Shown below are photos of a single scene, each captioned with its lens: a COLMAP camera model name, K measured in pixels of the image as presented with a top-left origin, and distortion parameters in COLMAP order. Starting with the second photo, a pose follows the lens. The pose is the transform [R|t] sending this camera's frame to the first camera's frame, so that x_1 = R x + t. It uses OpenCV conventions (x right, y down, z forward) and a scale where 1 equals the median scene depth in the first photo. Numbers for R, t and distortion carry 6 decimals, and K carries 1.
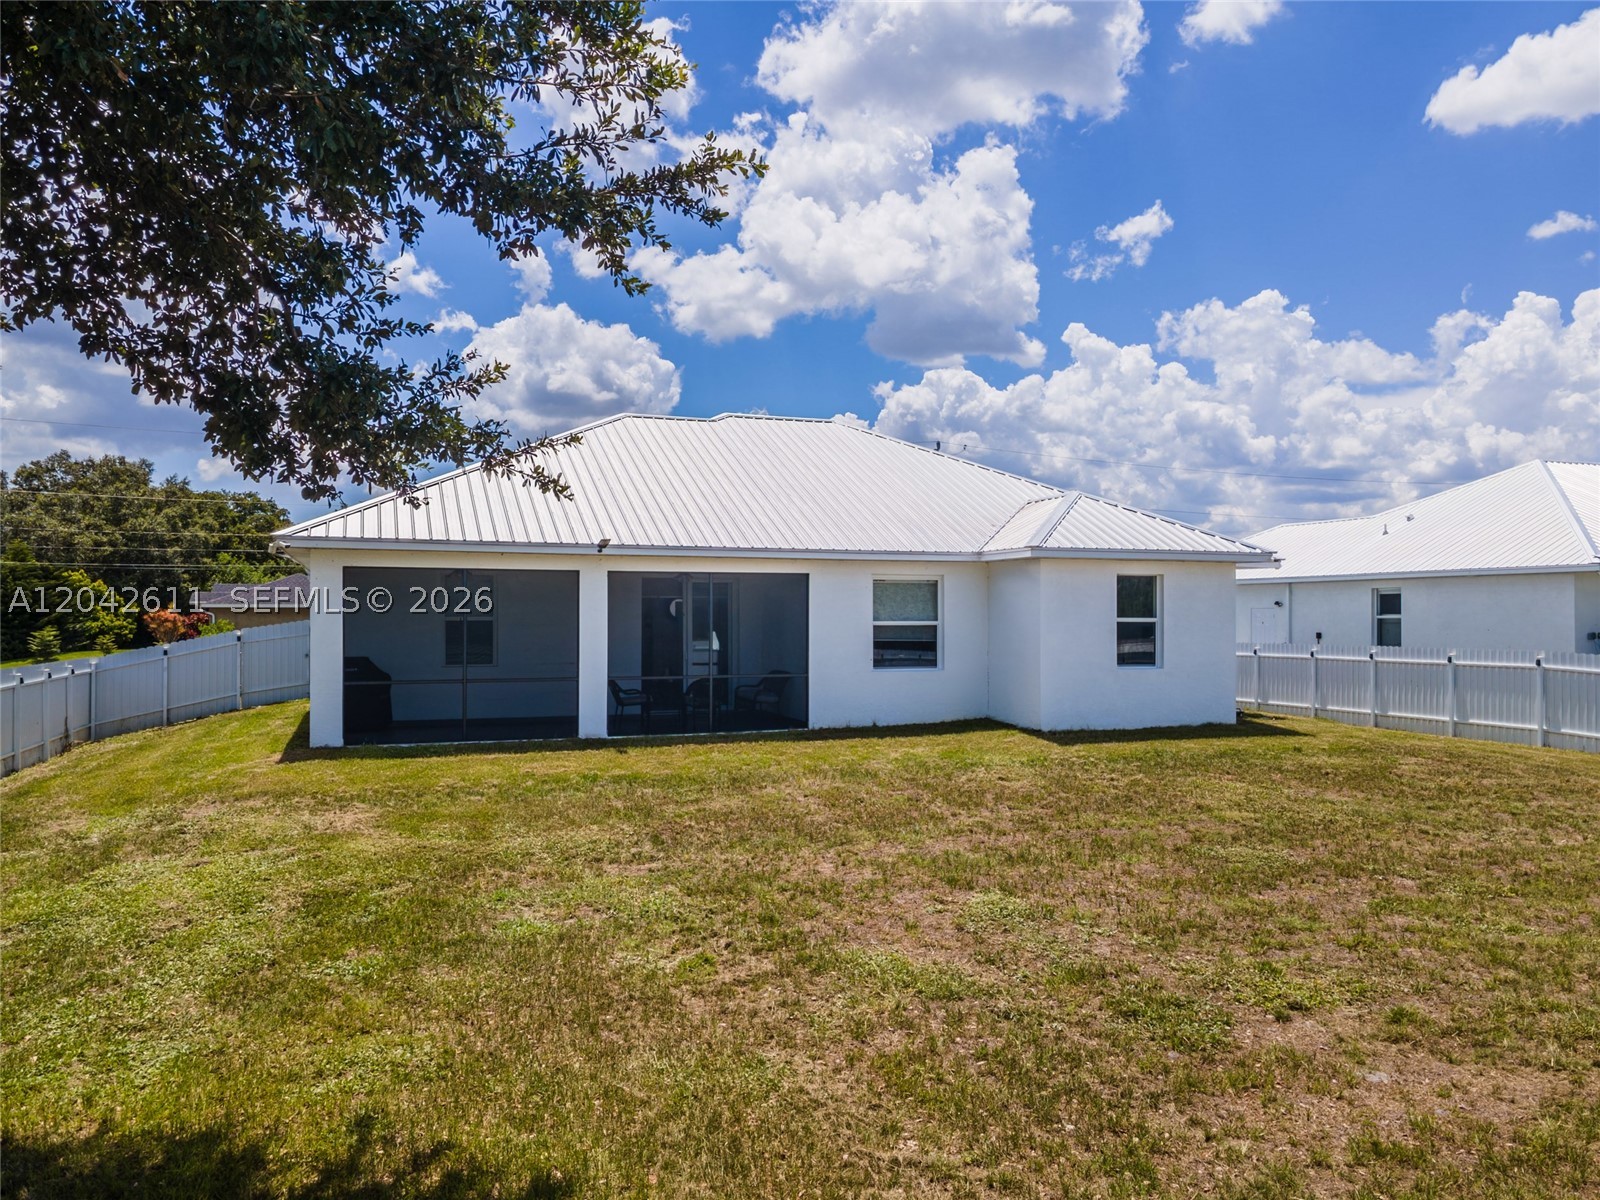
lens RADIAL K [[1159.3, 0, 789.4], [0, 1159.3, 637.8], [0, 0, 1]] dist [0.007073, 0.052341]
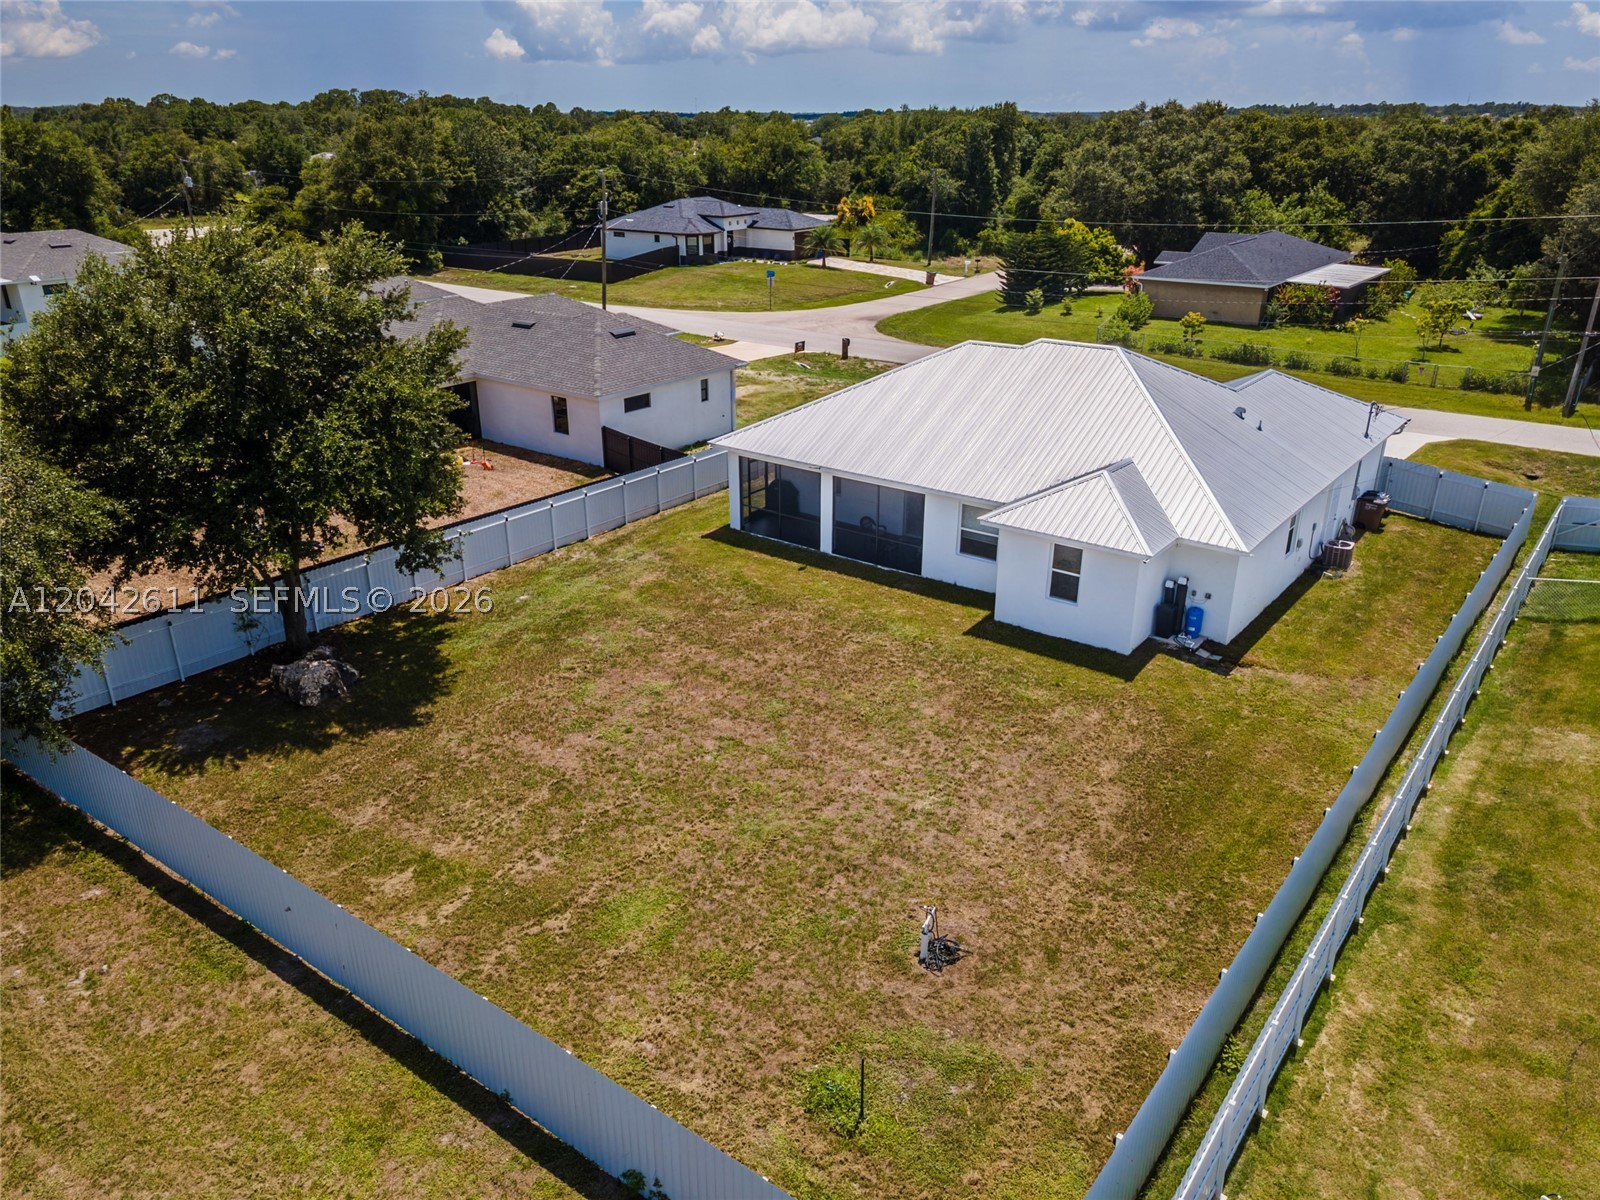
lens RADIAL K [[1137.6, 0, 766.1], [0, 1137.6, 607.3], [0, 0, 1]] dist [0.049355, -0.000835]
pose [[0.518470, 0.328397, -0.789522, 2.448202], [-0.005350, 0.924541, 0.381045, -1.038099], [0.855079, -0.193336, 0.481103, -0.158083]]
